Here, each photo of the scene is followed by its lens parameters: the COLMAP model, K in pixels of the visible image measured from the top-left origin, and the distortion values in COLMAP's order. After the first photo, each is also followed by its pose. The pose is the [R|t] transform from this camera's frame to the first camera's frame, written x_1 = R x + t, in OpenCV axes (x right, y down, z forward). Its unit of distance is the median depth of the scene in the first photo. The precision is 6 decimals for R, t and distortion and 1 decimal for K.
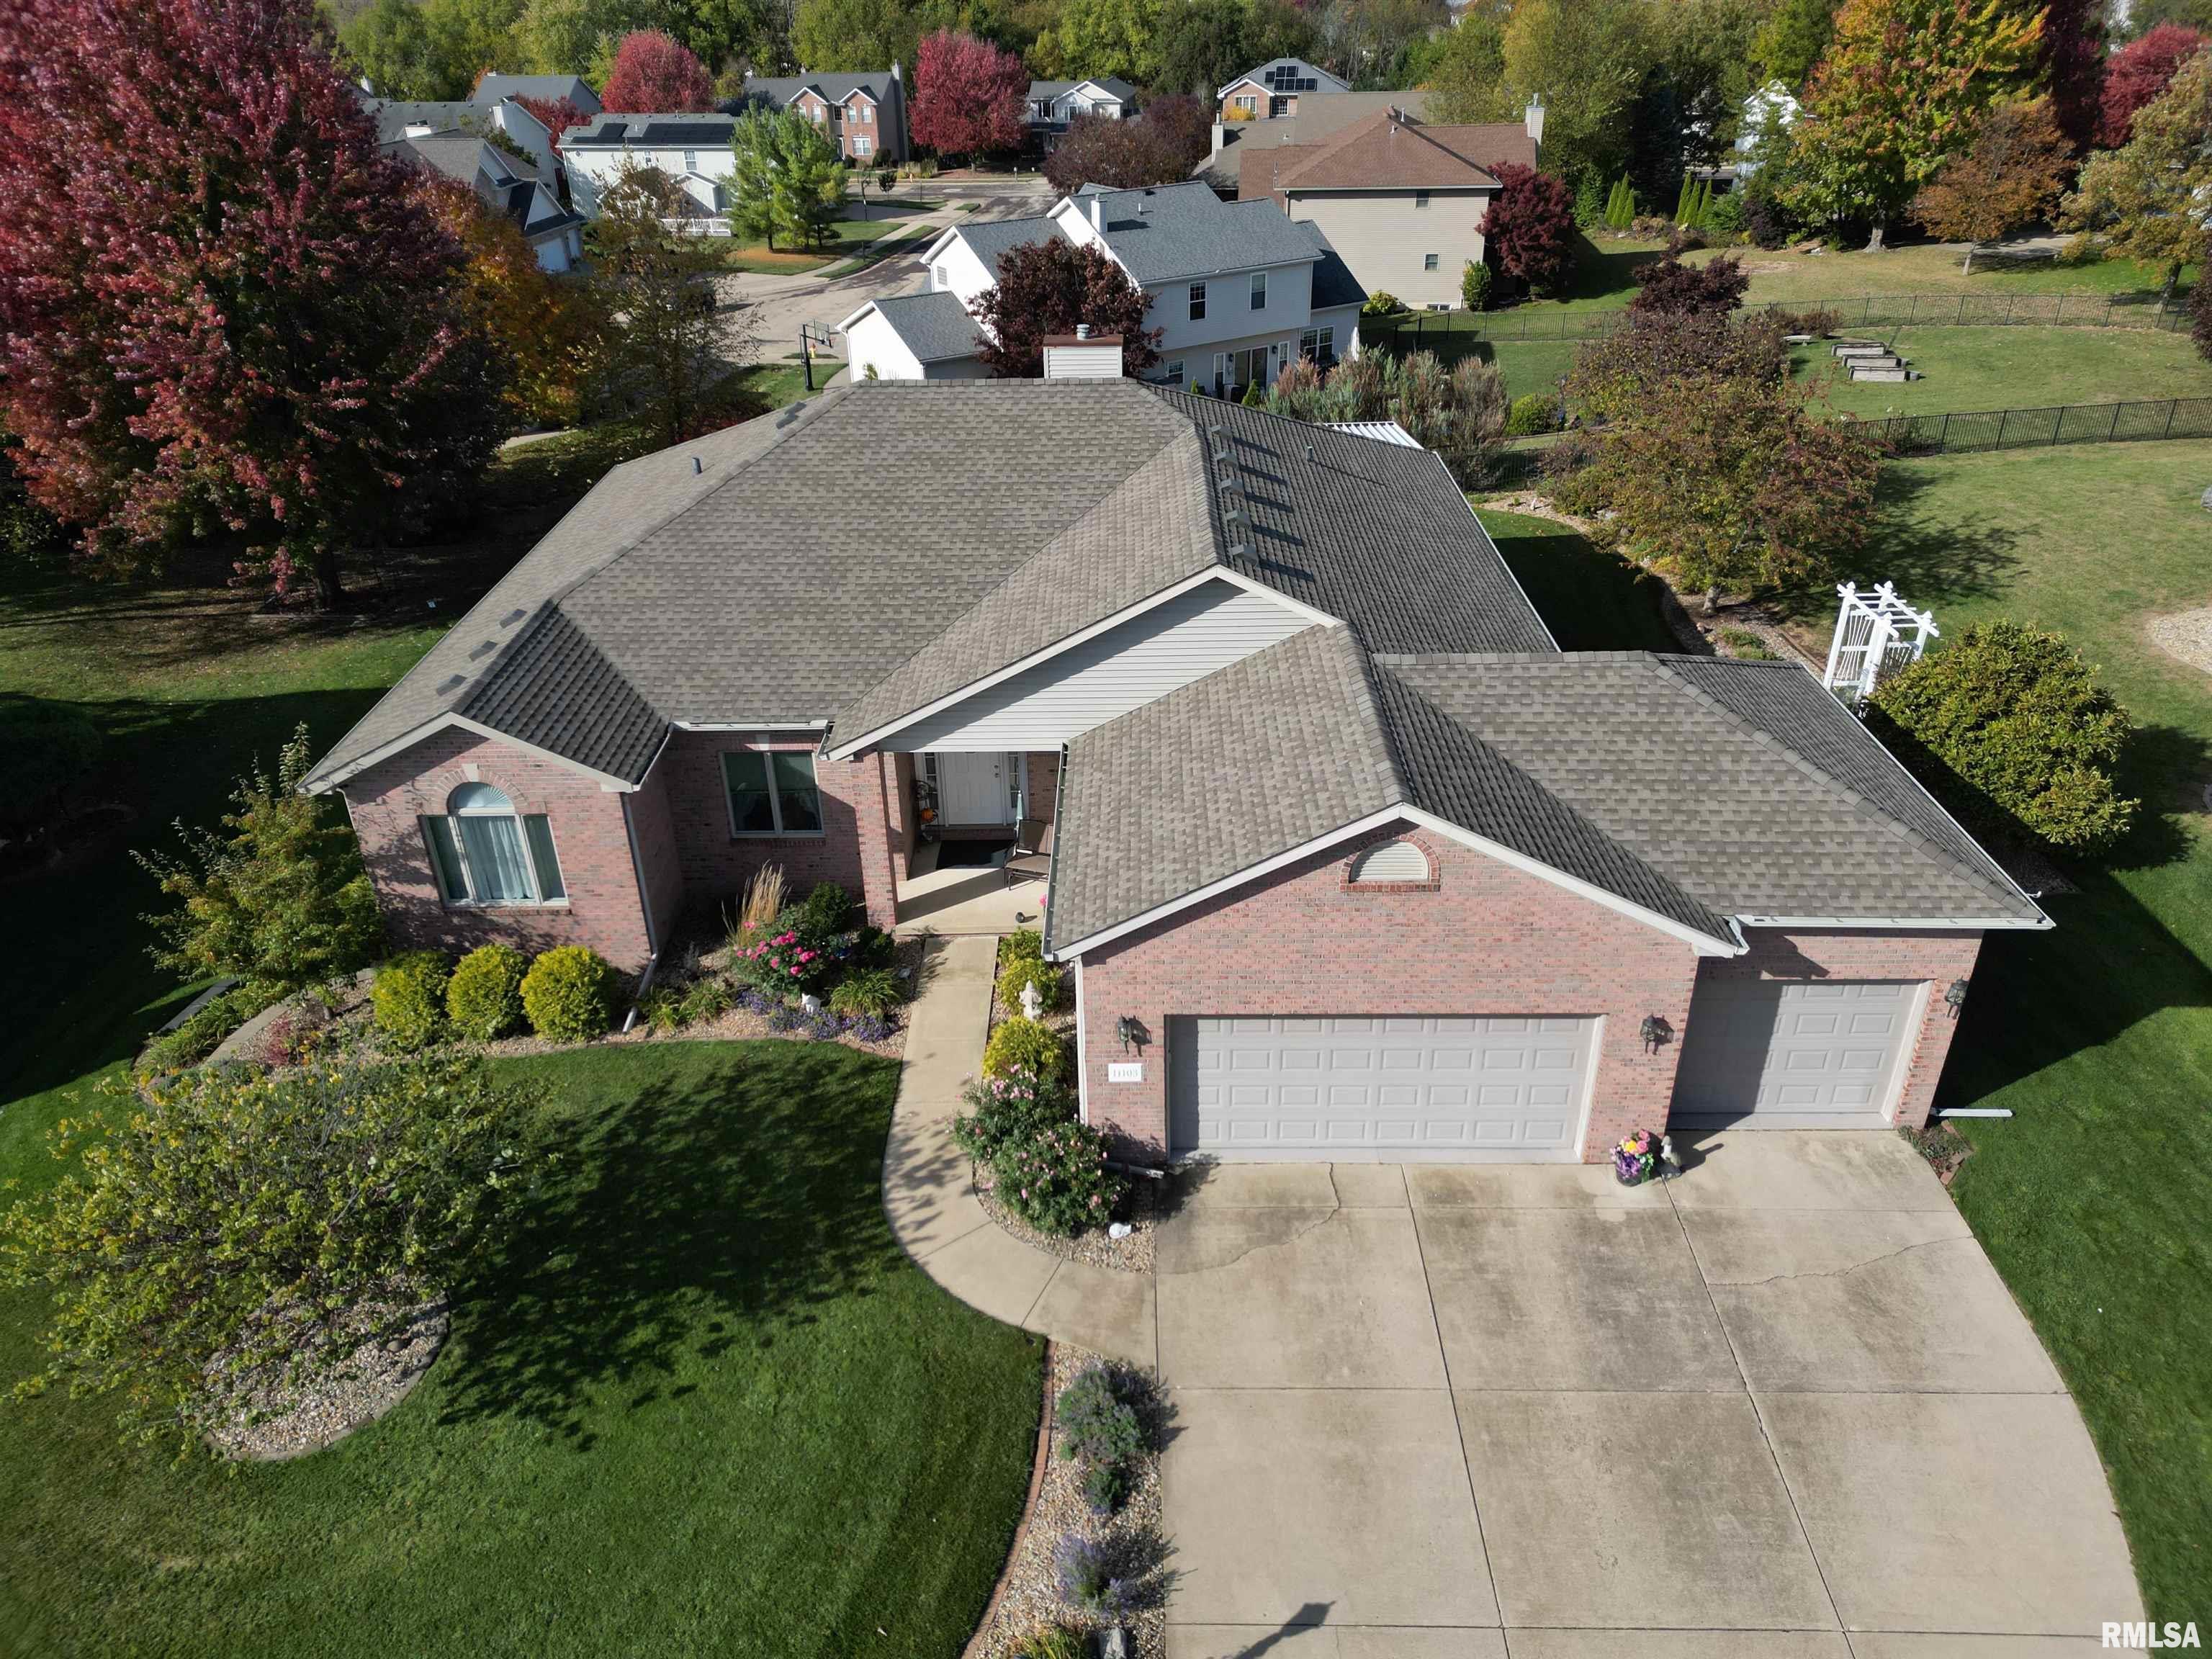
lens RADIAL K [[1513.5, 0, 1110.8], [0, 1513.5, 815.1], [0, 0, 1]] dist [0.058300, -0.037637]
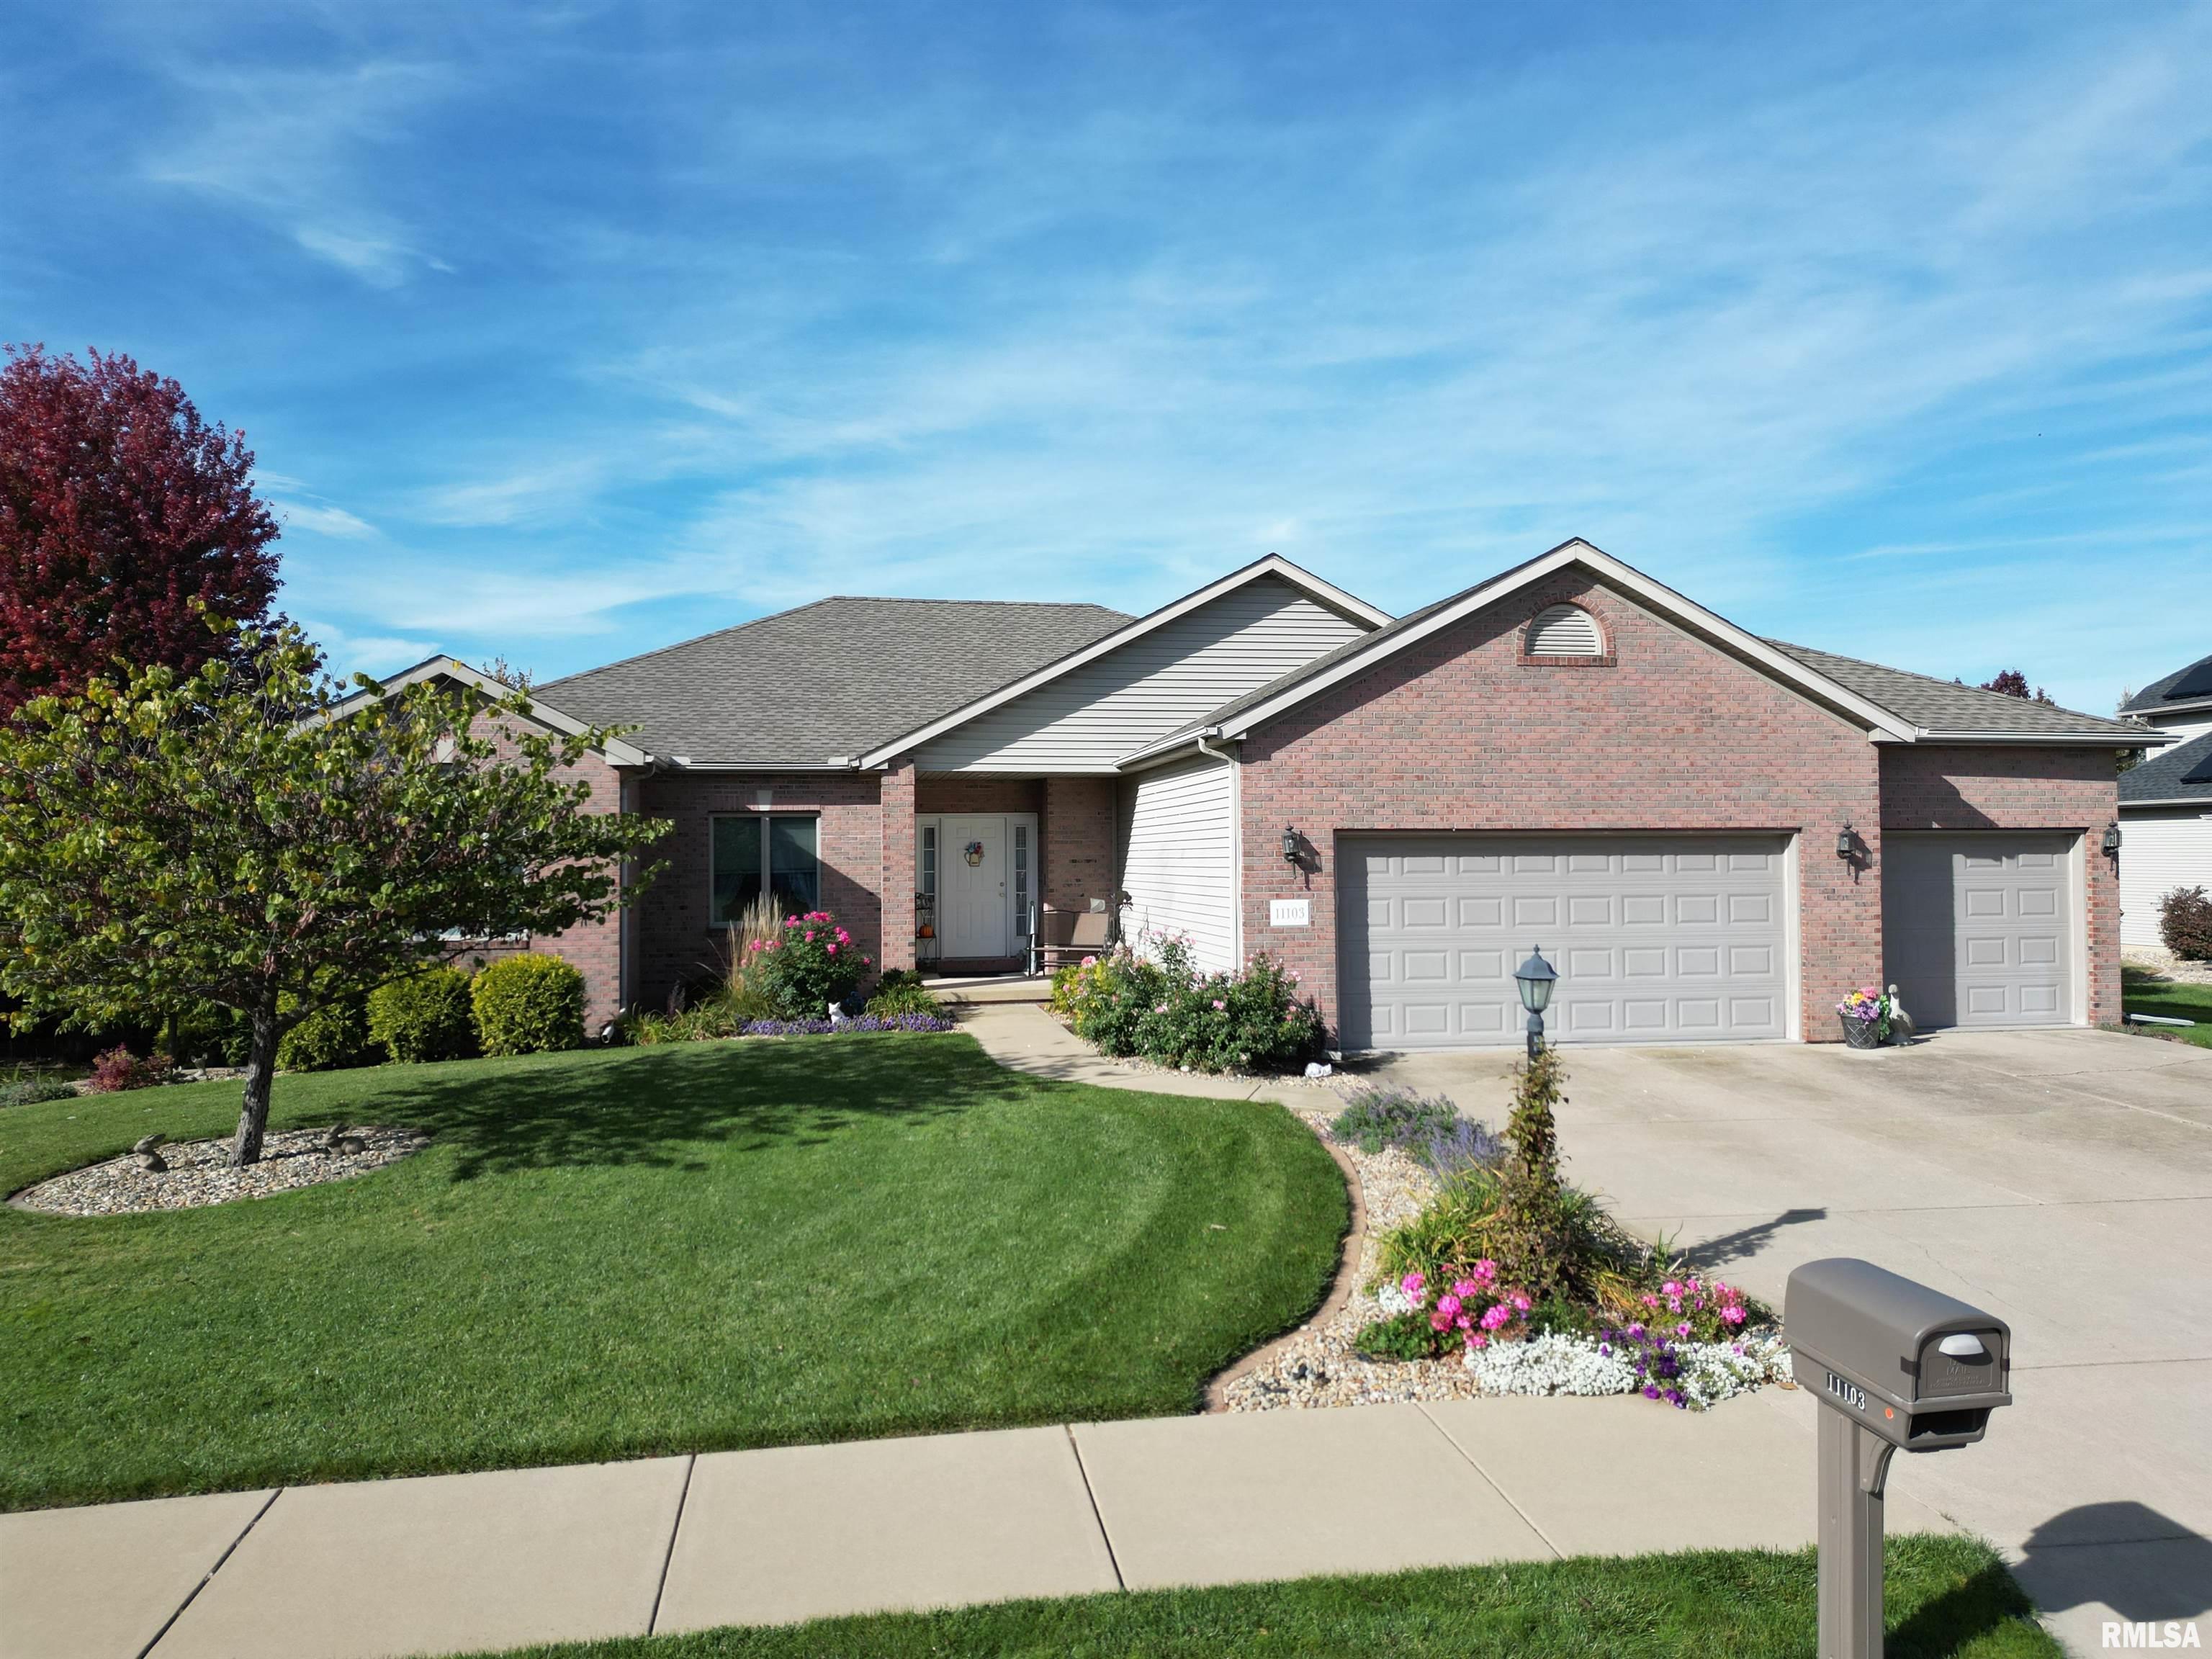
lens RADIAL K [[1513.5, 0, 1109.5], [0, 1513.5, 829.4], [0, 0, 1]] dist [0.058300, -0.037637]
pose [[0.984172, 0.014025, 0.176662, -0.239517], [0.074779, 0.870906, -0.485726, 0.532700], [-0.160669, 0.491249, 0.856073, 0.273045]]
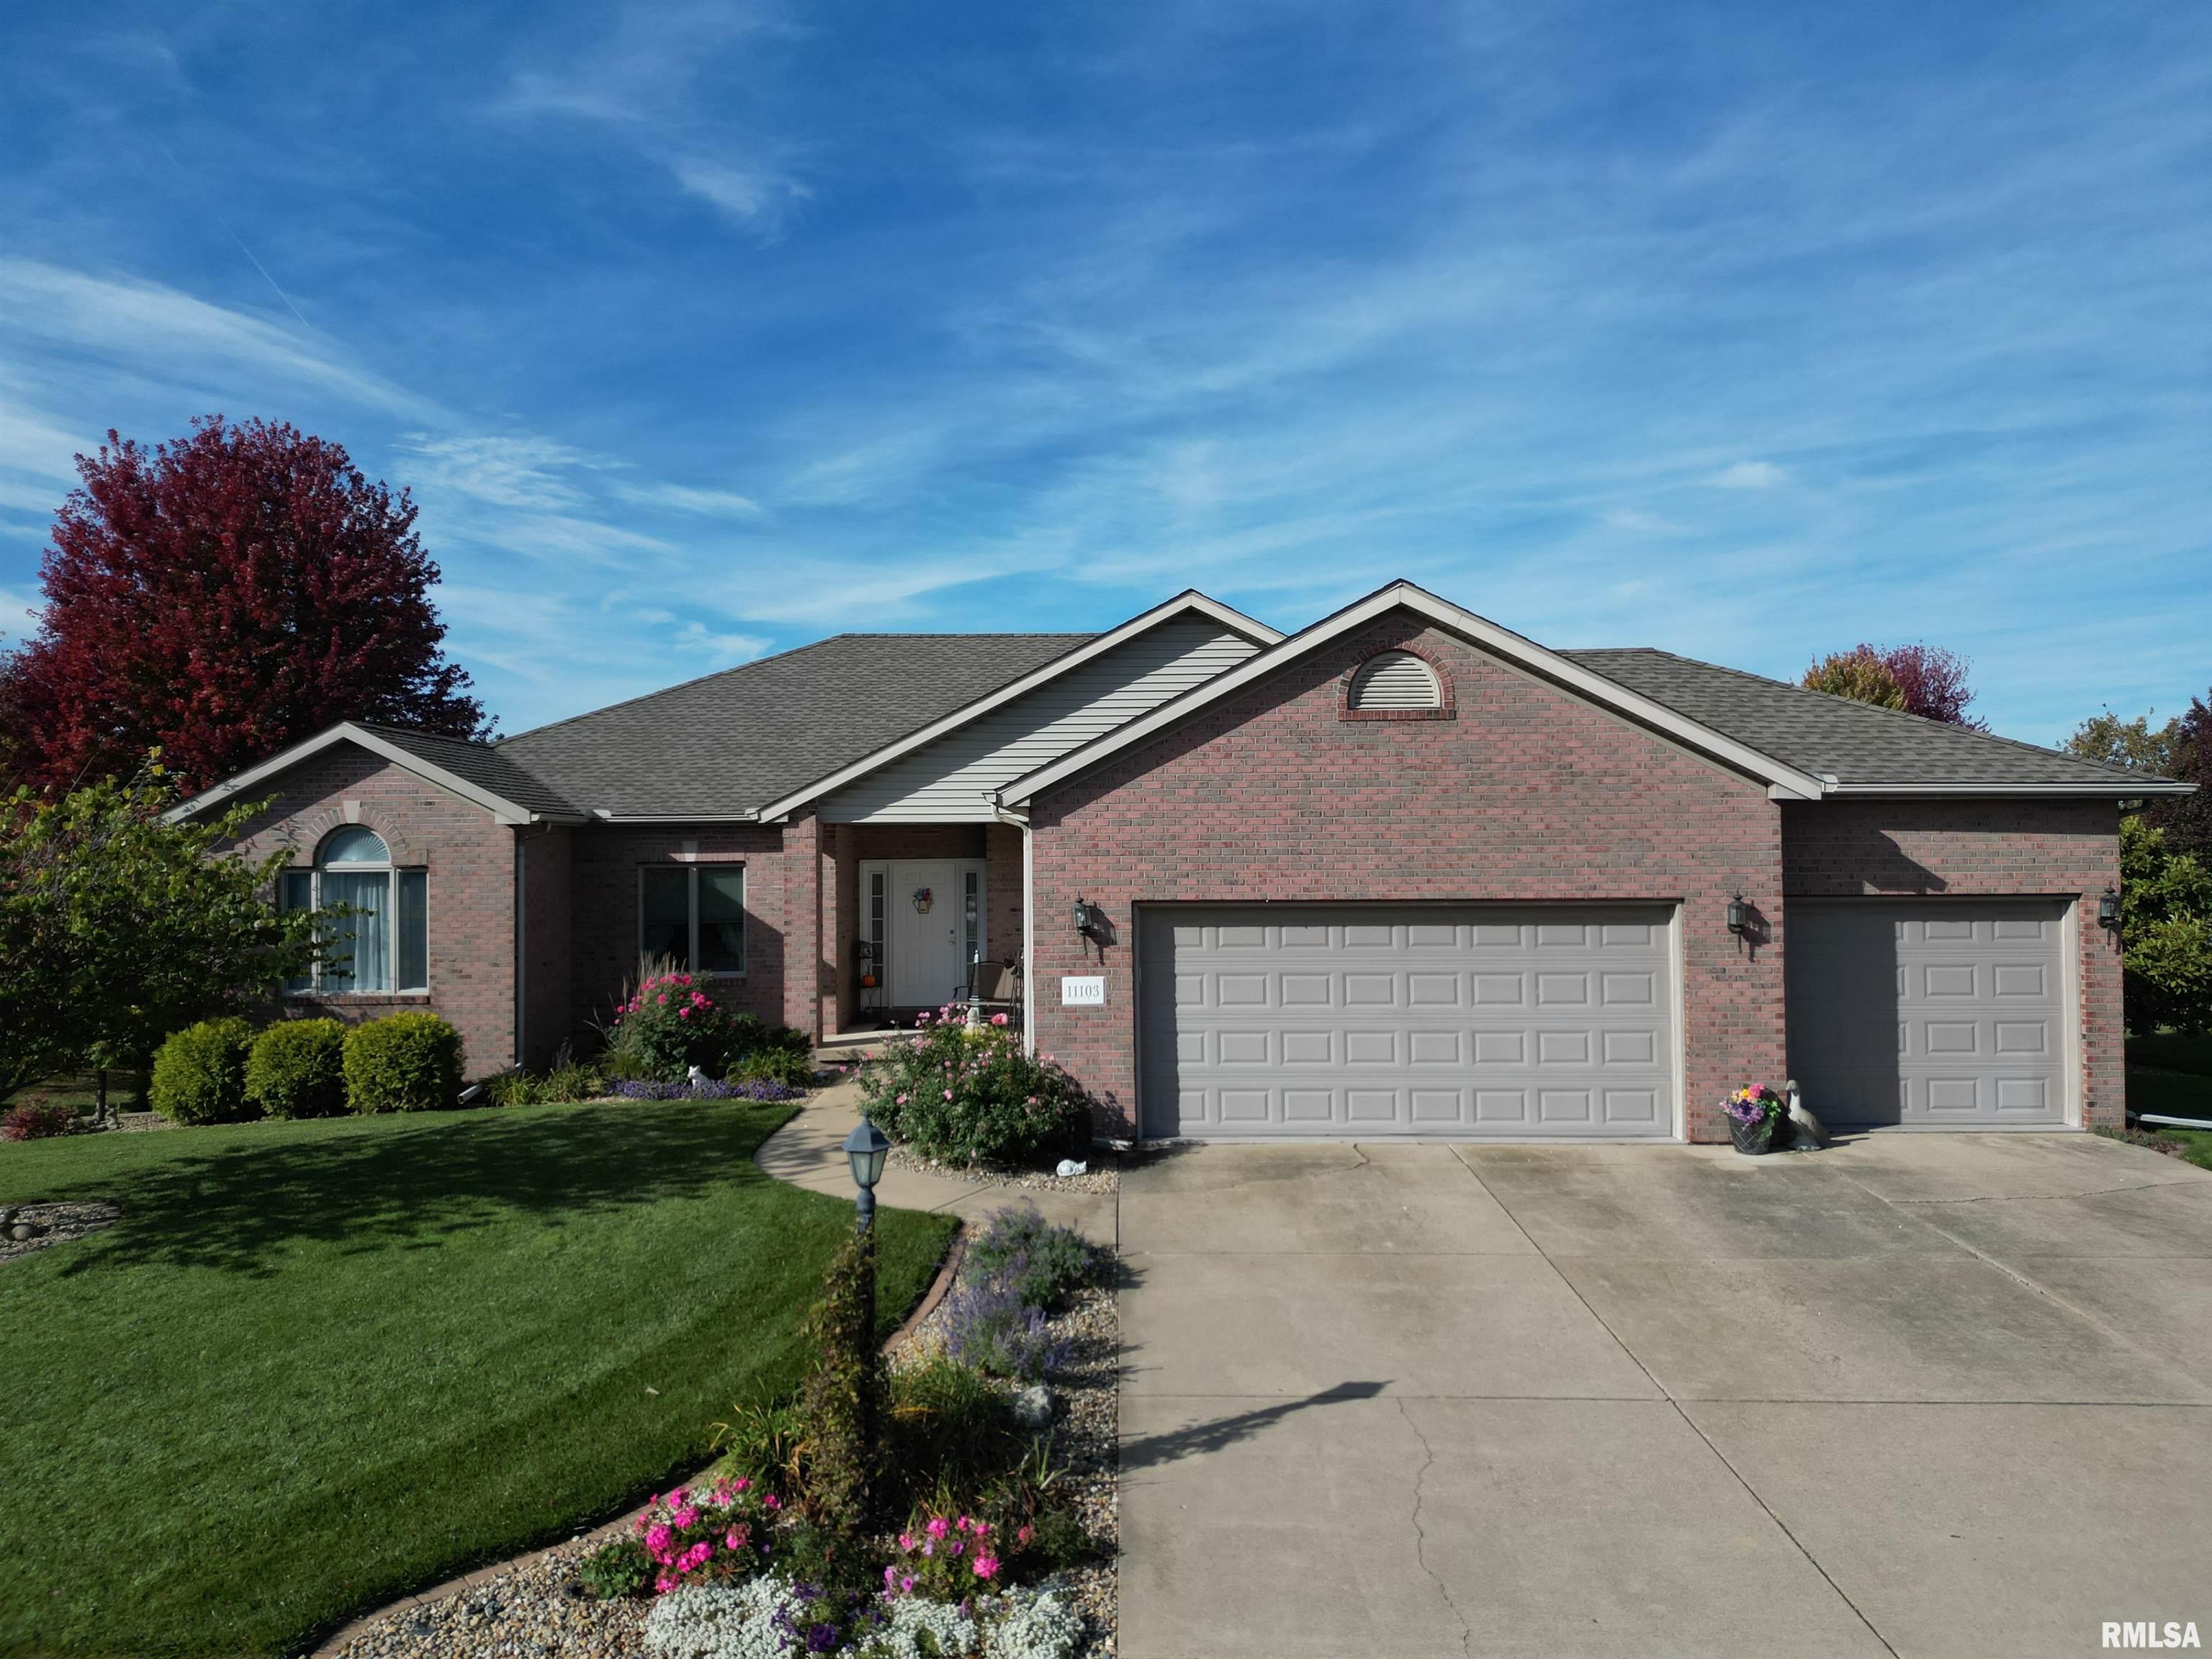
lens RADIAL K [[1513.5, 0, 1108.5], [0, 1513.5, 818.8], [0, 0, 1]] dist [0.058300, -0.037637]
pose [[0.999948, 0.010114, -0.001265, 0.023037], [-0.009404, 0.867485, -0.497375, 0.484816], [-0.003933, 0.497361, 0.867535, 0.274444]]
